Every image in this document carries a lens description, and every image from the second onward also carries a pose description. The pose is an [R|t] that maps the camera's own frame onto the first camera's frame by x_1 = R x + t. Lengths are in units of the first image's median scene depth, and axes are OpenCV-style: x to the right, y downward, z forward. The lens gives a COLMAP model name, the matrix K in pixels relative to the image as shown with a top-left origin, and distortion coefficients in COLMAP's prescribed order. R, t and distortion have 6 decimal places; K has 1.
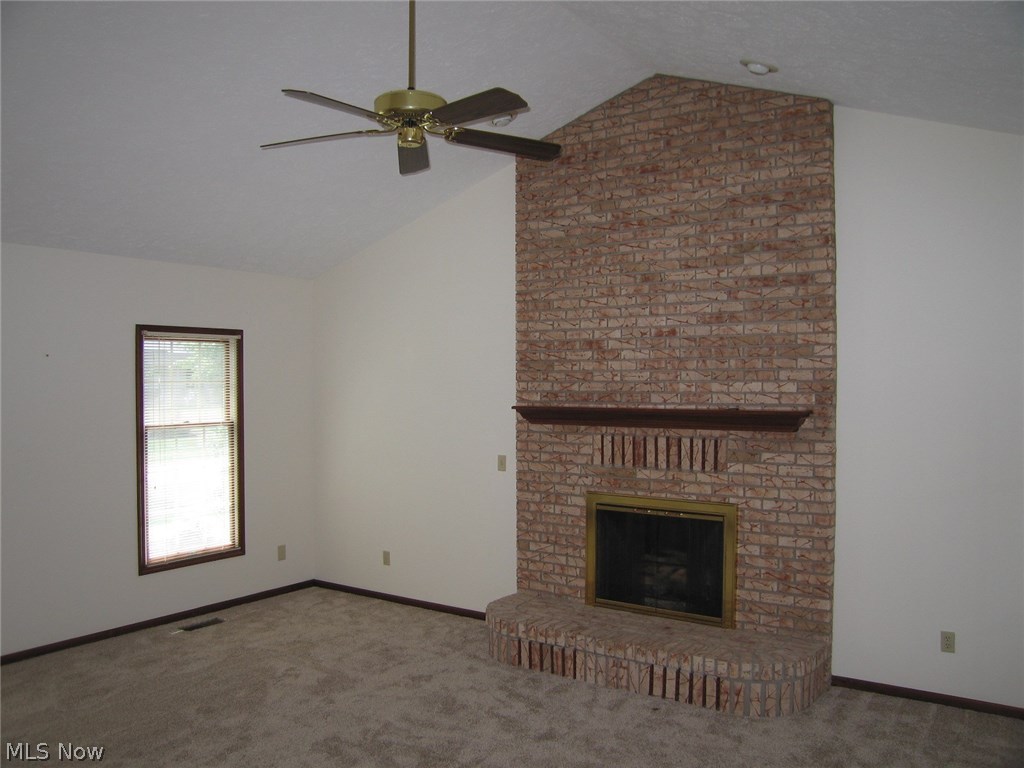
lens RADIAL K [[848.8, 0, 512.0], [0, 848.8, 384.0], [0, 0, 1]] dist [-0.153688, 0.132085]
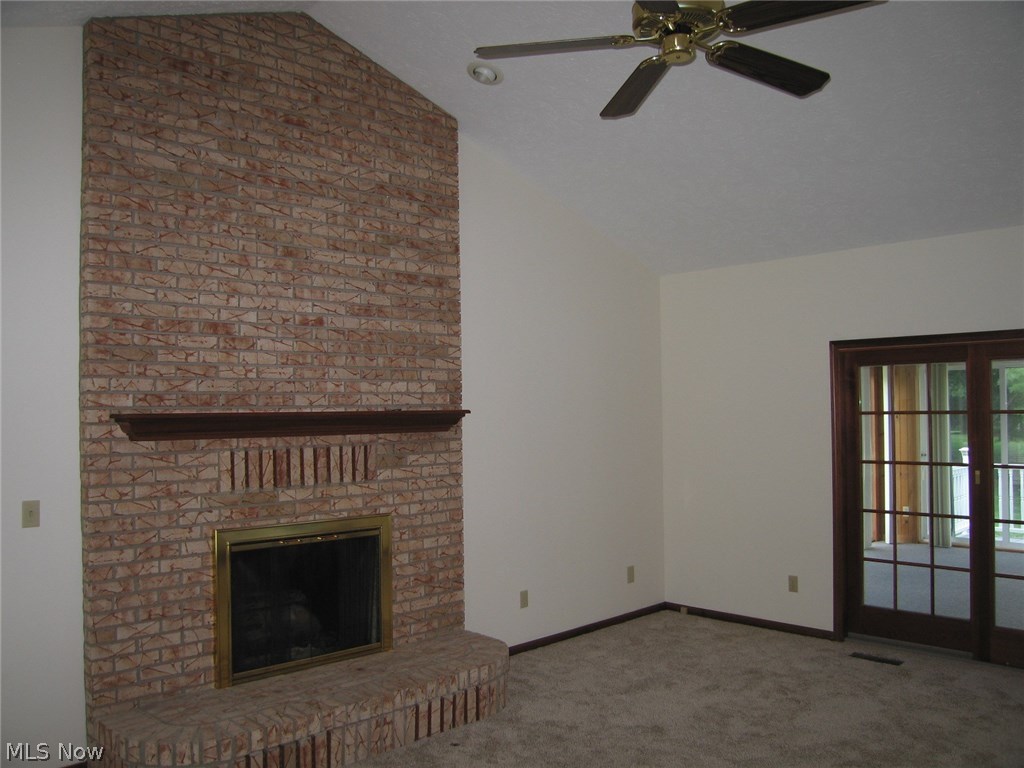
lens RADIAL K [[848.8, 0, 512.0], [0, 848.8, 384.0], [0, 0, 1]] dist [-0.153688, 0.132085]
pose [[0.198731, 0.026660, 0.979691, -0.591830], [0.018689, 0.999345, -0.030986, 0.030489], [-0.979876, 0.024467, 0.198103, 0.645620]]
